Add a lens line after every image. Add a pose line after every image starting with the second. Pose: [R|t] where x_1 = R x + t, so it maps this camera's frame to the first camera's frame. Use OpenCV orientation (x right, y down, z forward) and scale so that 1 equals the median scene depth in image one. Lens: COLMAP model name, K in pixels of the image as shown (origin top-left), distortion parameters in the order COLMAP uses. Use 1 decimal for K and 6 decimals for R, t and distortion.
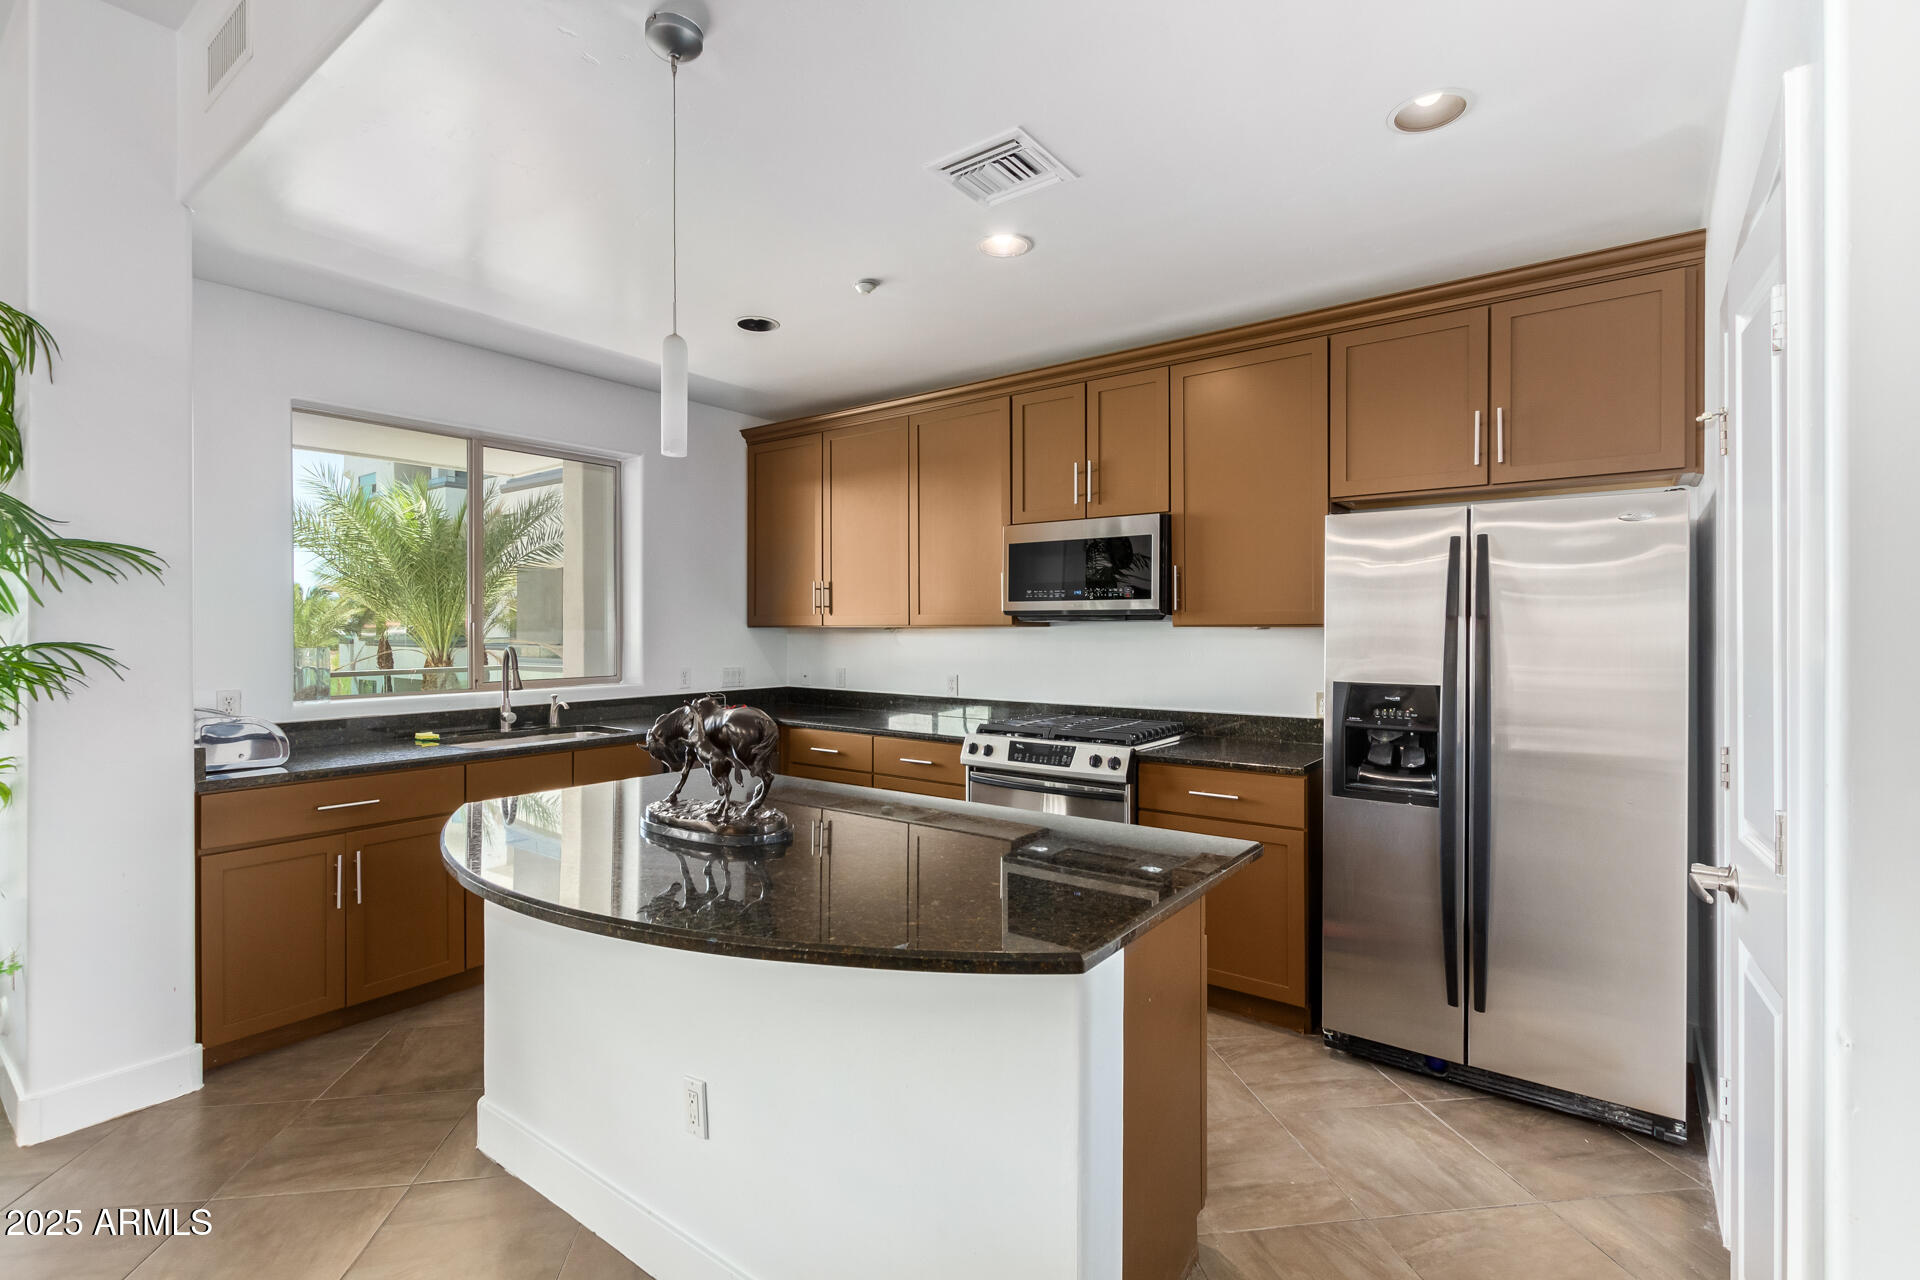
lens RADIAL K [[881.5, 0, 958.4], [0, 881.5, 633.6], [0, 0, 1]] dist [-0.001315, -0.001123]
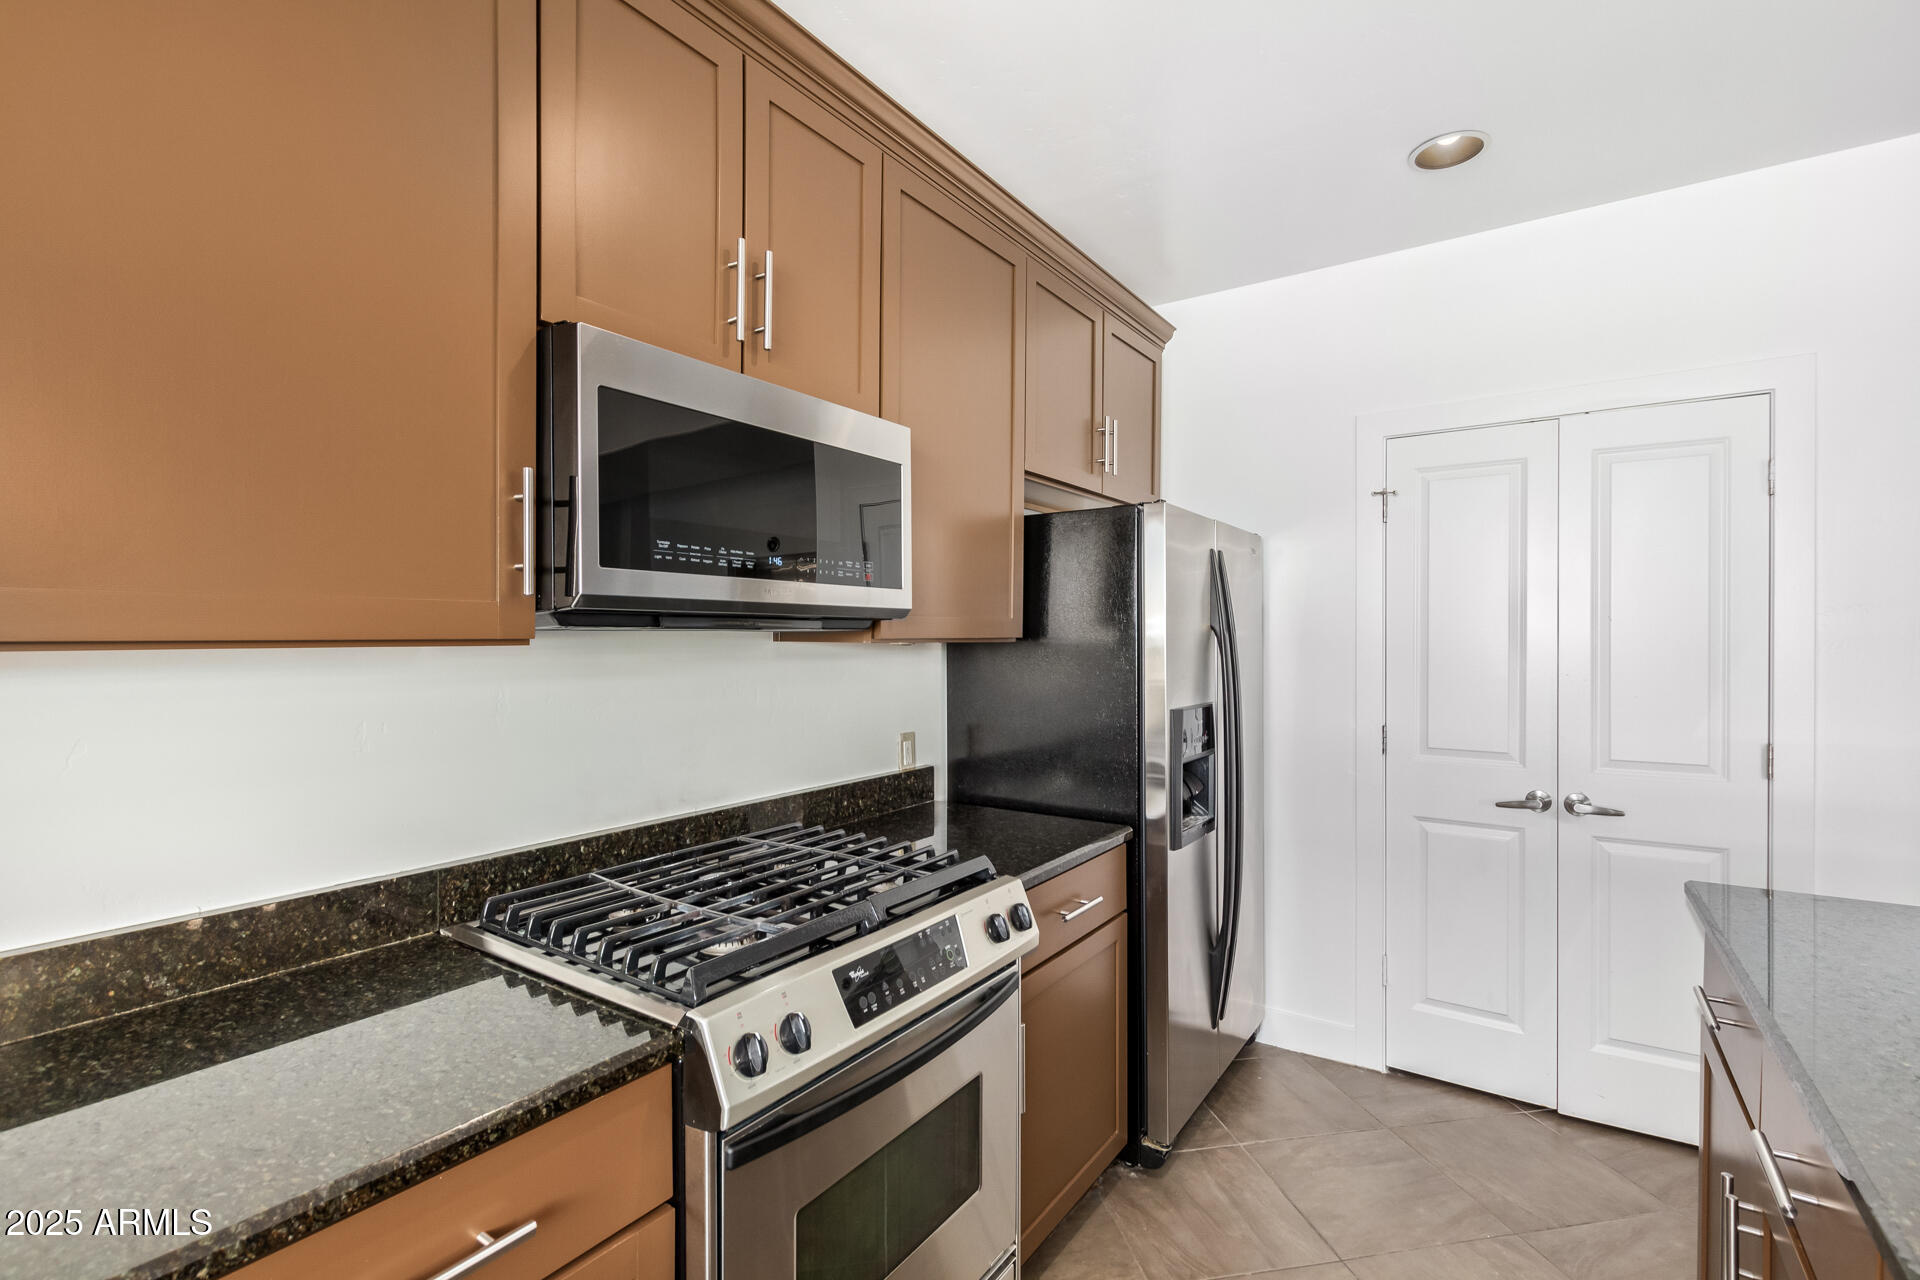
lens RADIAL K [[881.5, 0, 962.1], [0, 881.5, 635.0], [0, 0, 1]] dist [-0.001315, -0.001123]
pose [[-0.045800, -0.004834, 0.998939, -0.292495], [-0.000138, 0.999988, 0.004833, -0.014406], [-0.998951, 0.000084, -0.045801, 0.966168]]
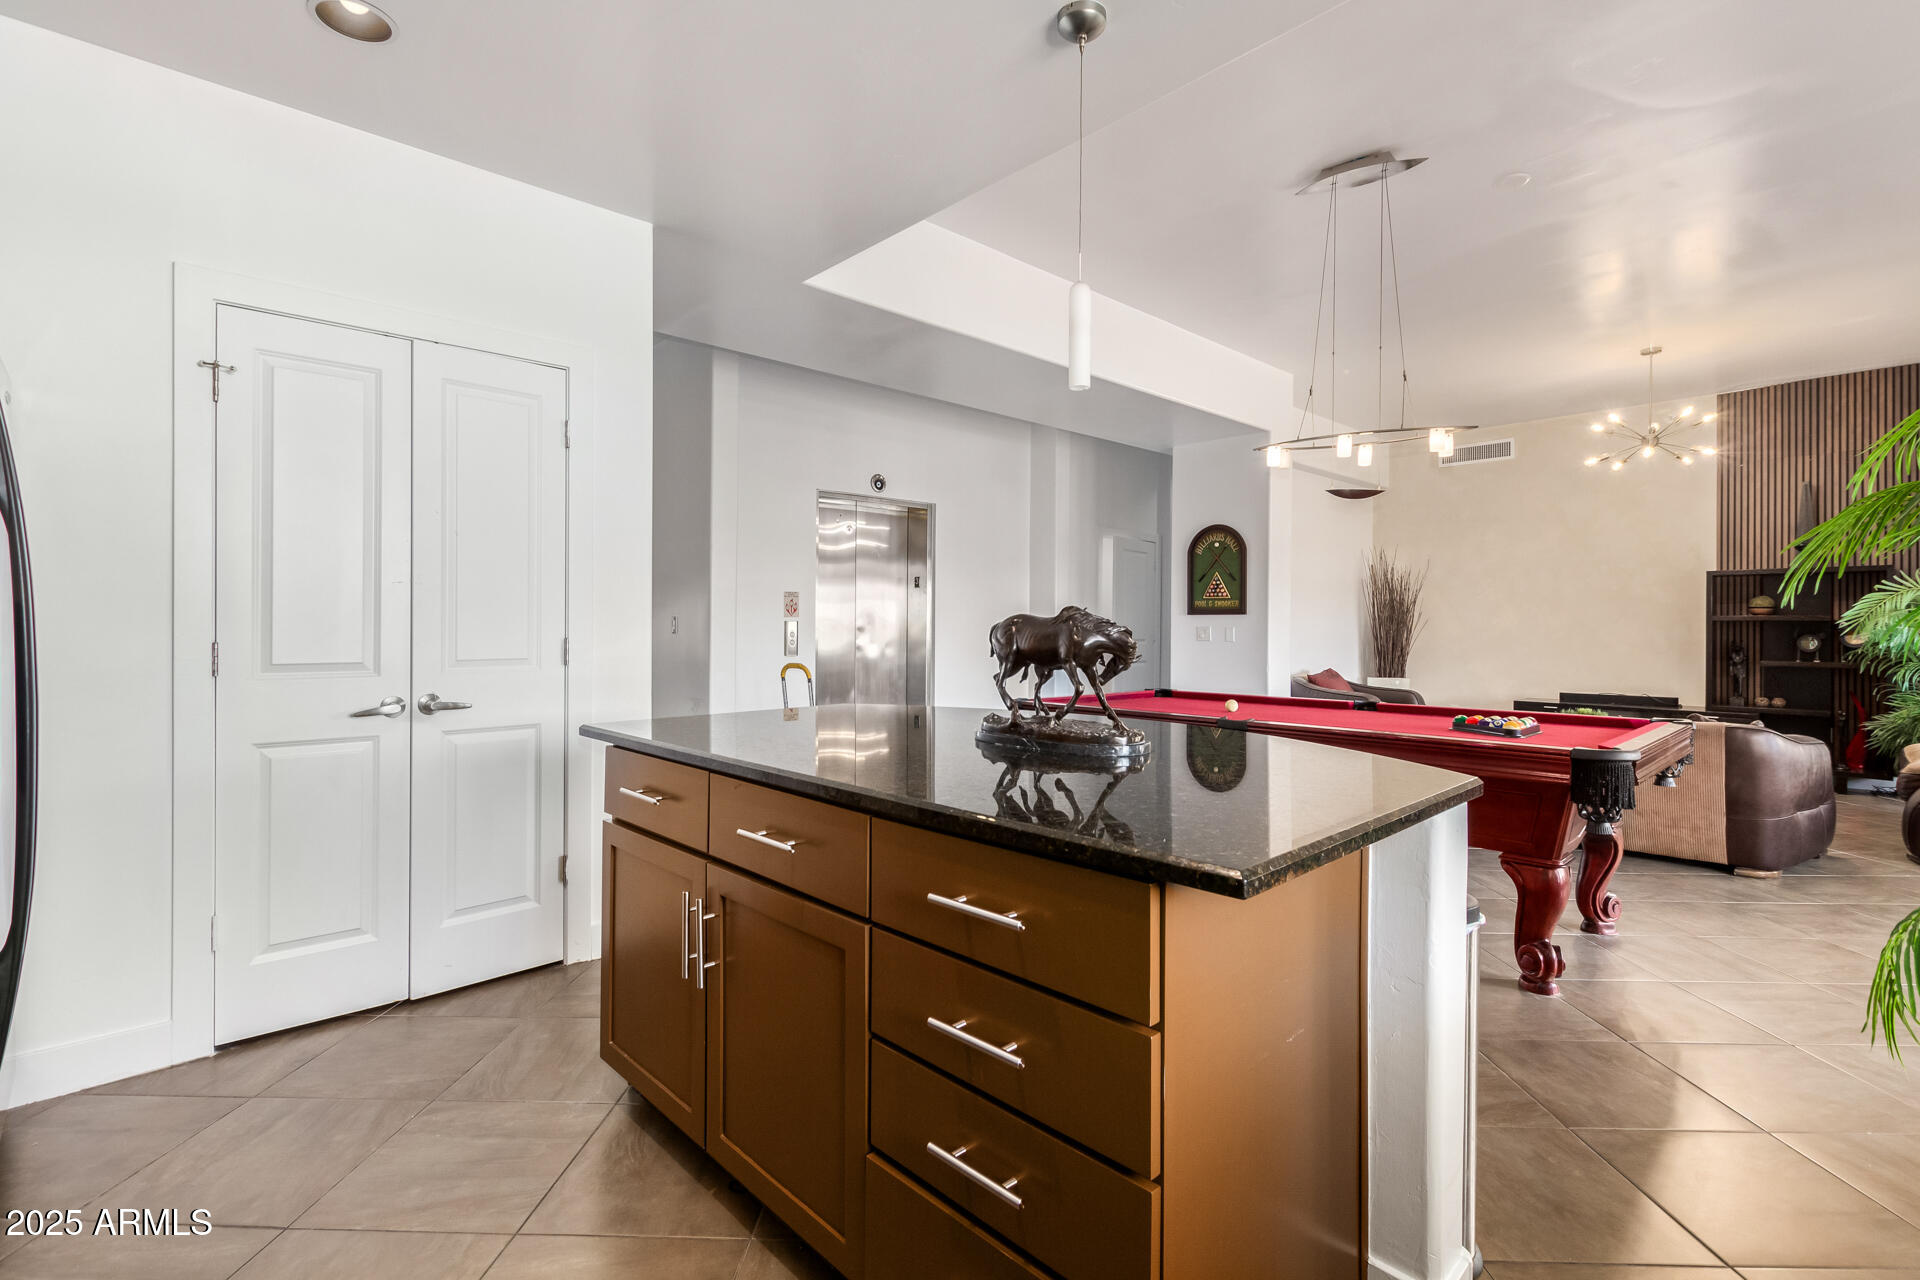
lens RADIAL K [[881.5, 0, 962.9], [0, 881.5, 630.1], [0, 0, 1]] dist [-0.001315, -0.001123]
pose [[-0.986332, -0.008551, 0.164550, -0.190352], [-0.007408, 0.999944, 0.007560, 0.050554], [-0.164605, 0.006237, -0.986340, 1.111958]]
